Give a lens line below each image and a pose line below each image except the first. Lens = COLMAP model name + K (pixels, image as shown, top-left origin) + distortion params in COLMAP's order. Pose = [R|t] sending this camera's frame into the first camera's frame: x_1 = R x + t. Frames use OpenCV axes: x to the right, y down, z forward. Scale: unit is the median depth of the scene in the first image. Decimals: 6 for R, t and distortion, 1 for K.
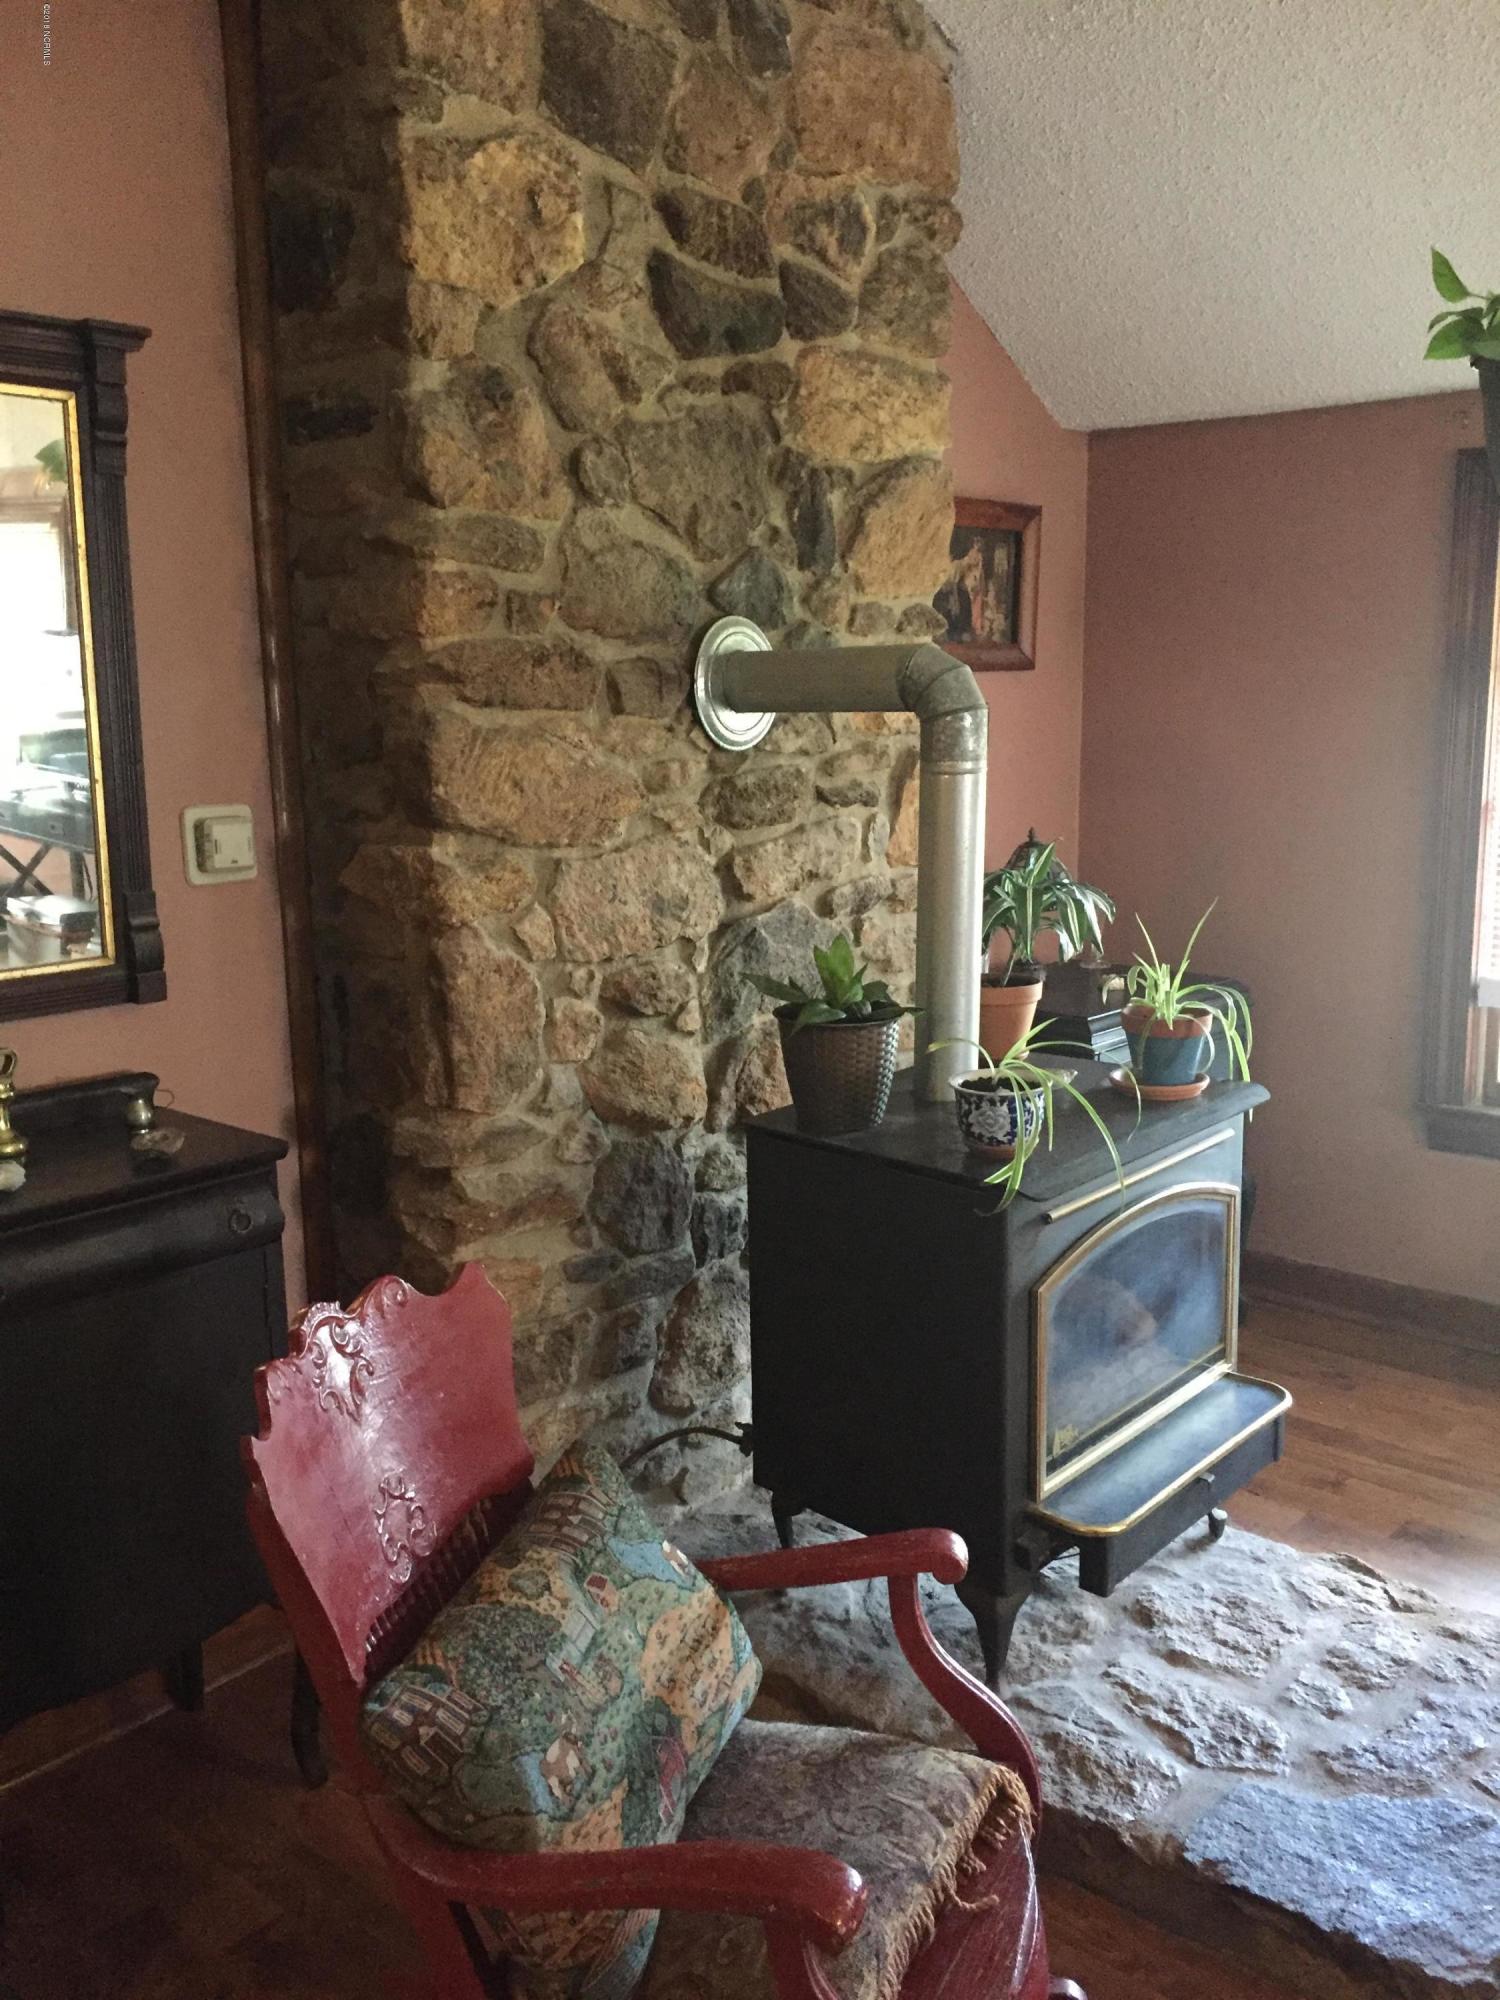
lens RADIAL K [[1720.9, 0, 748.5], [0, 1720.9, 1006.7], [0, 0, 1]] dist [0.074966, -0.114666]
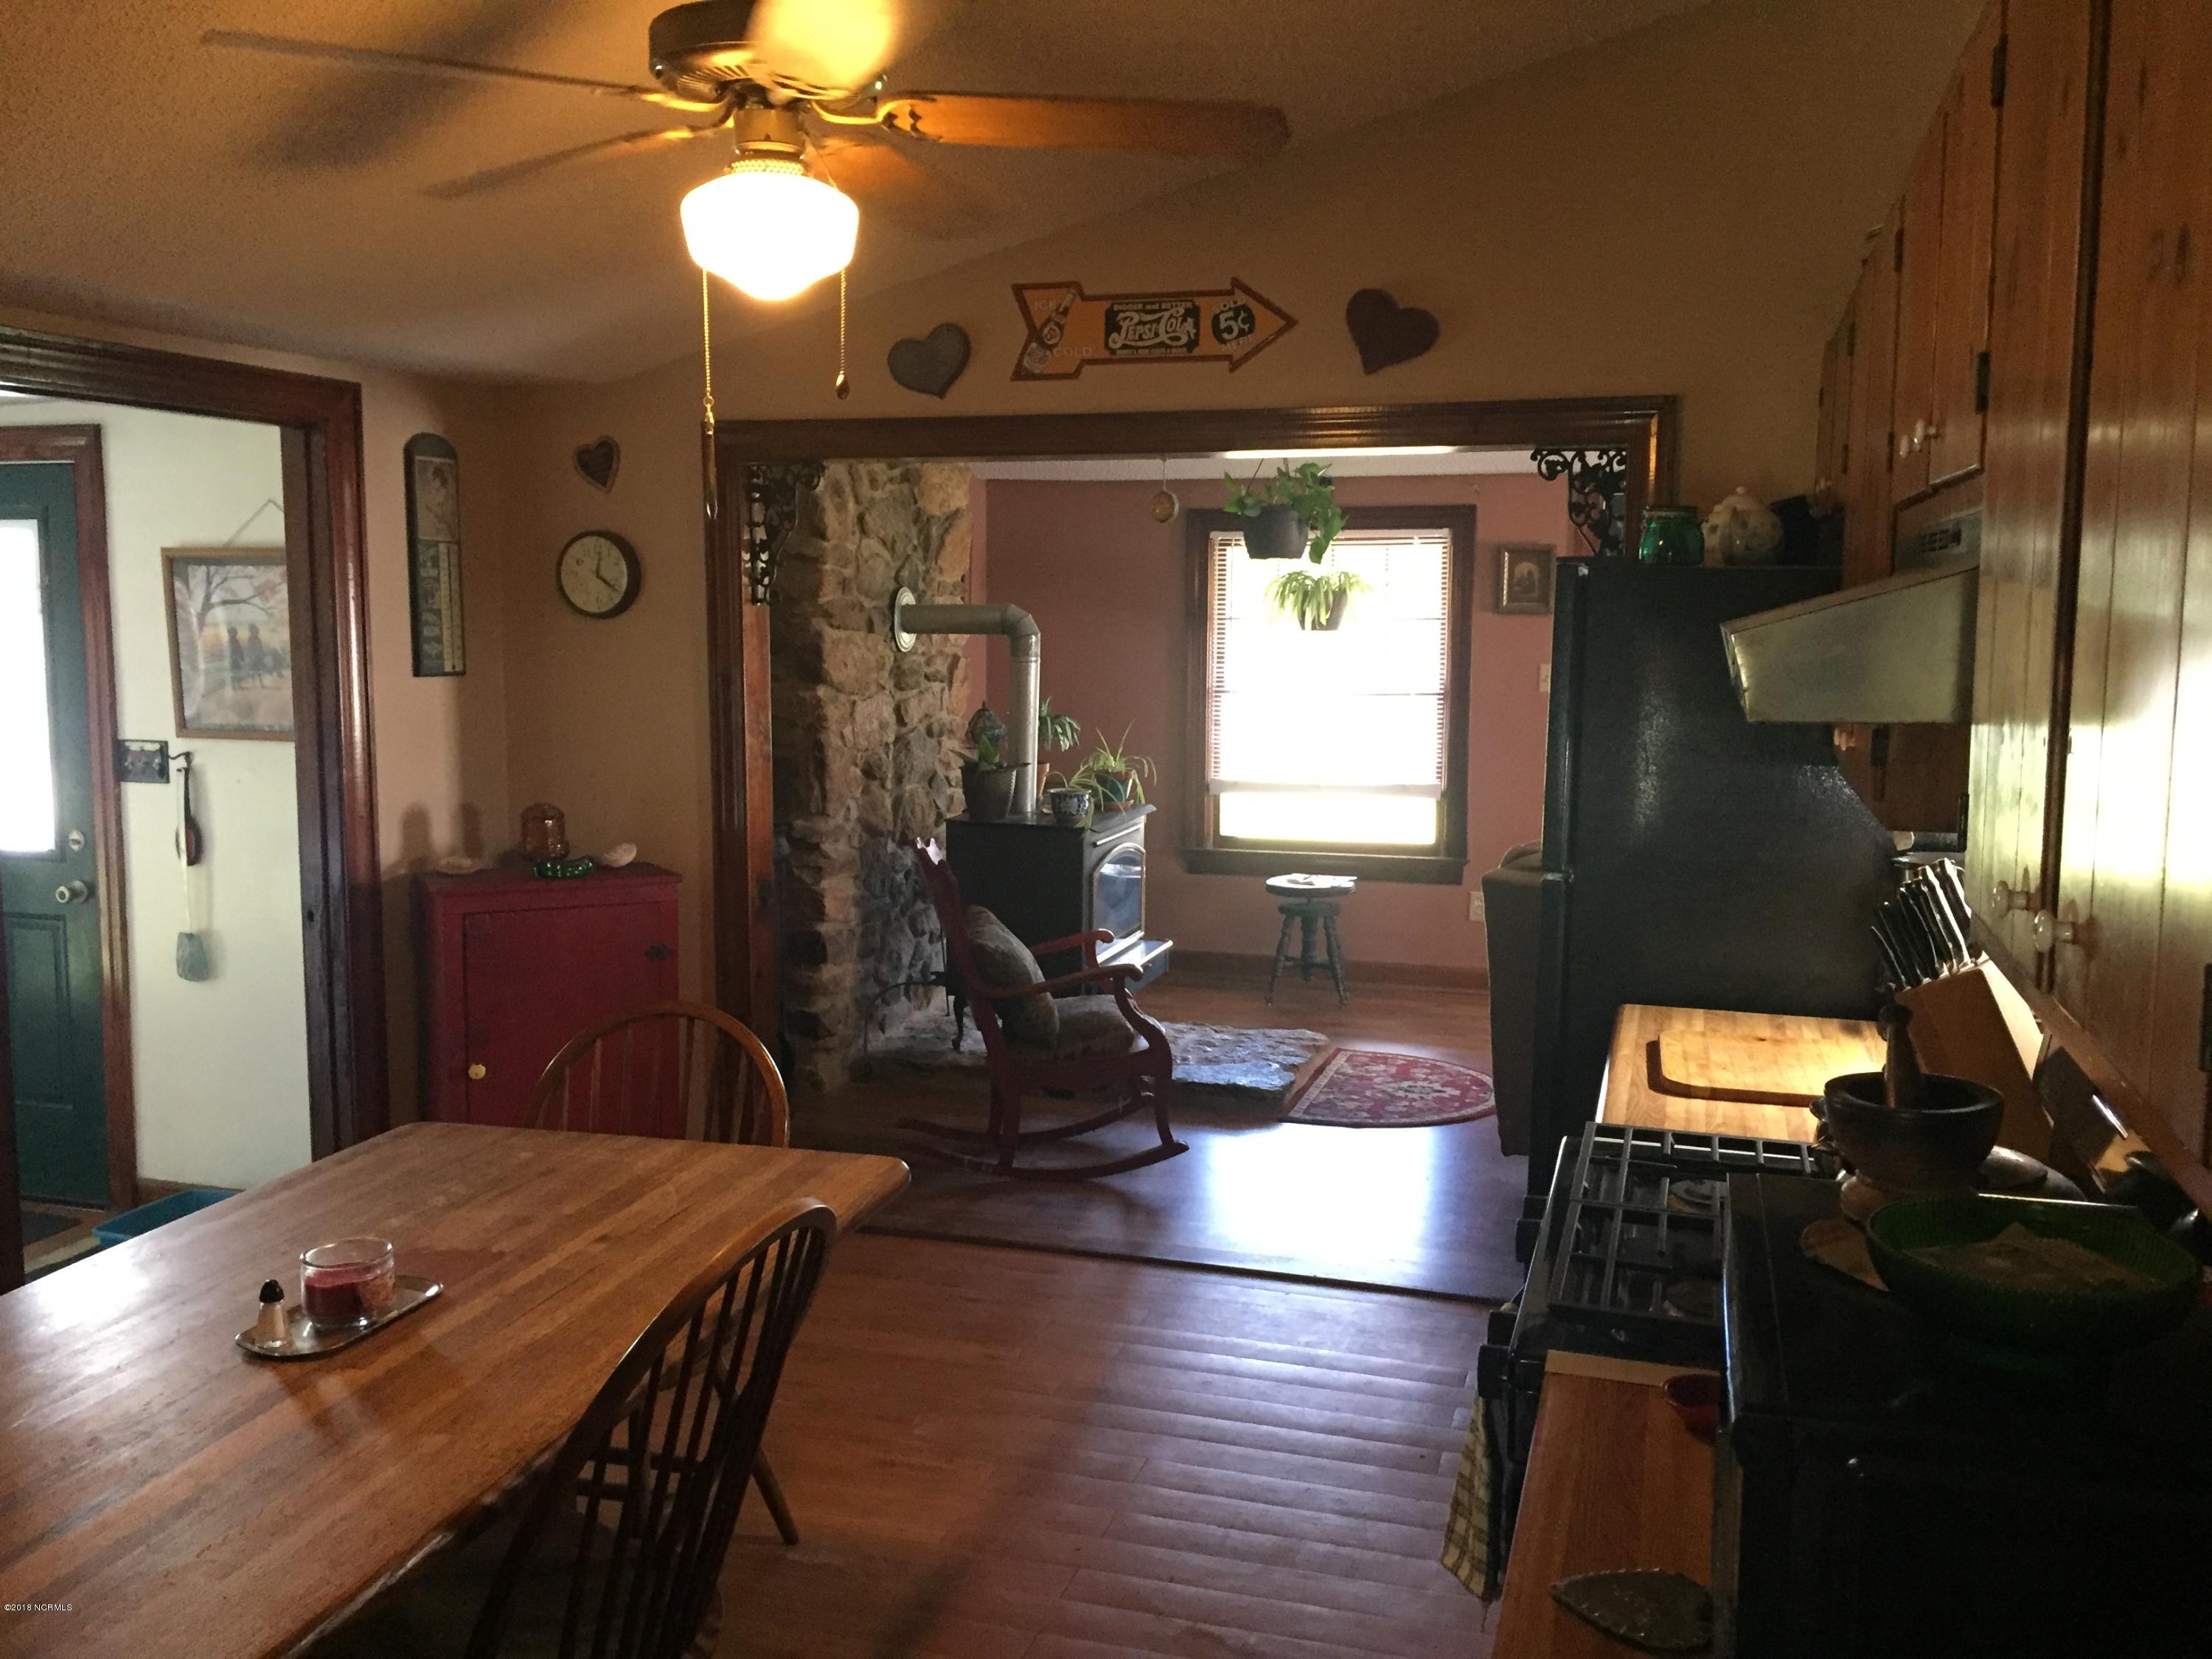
lens RADIAL K [[1903.3, 0, 1106.0], [0, 1903.3, 829.5], [0, 0, 1]] dist [0.074966, -0.114666]
pose [[0.913405, -0.023340, 0.406382, -0.767886], [0.051630, 0.996934, -0.058789, 0.222977], [-0.403764, 0.074680, 0.911810, -1.231582]]
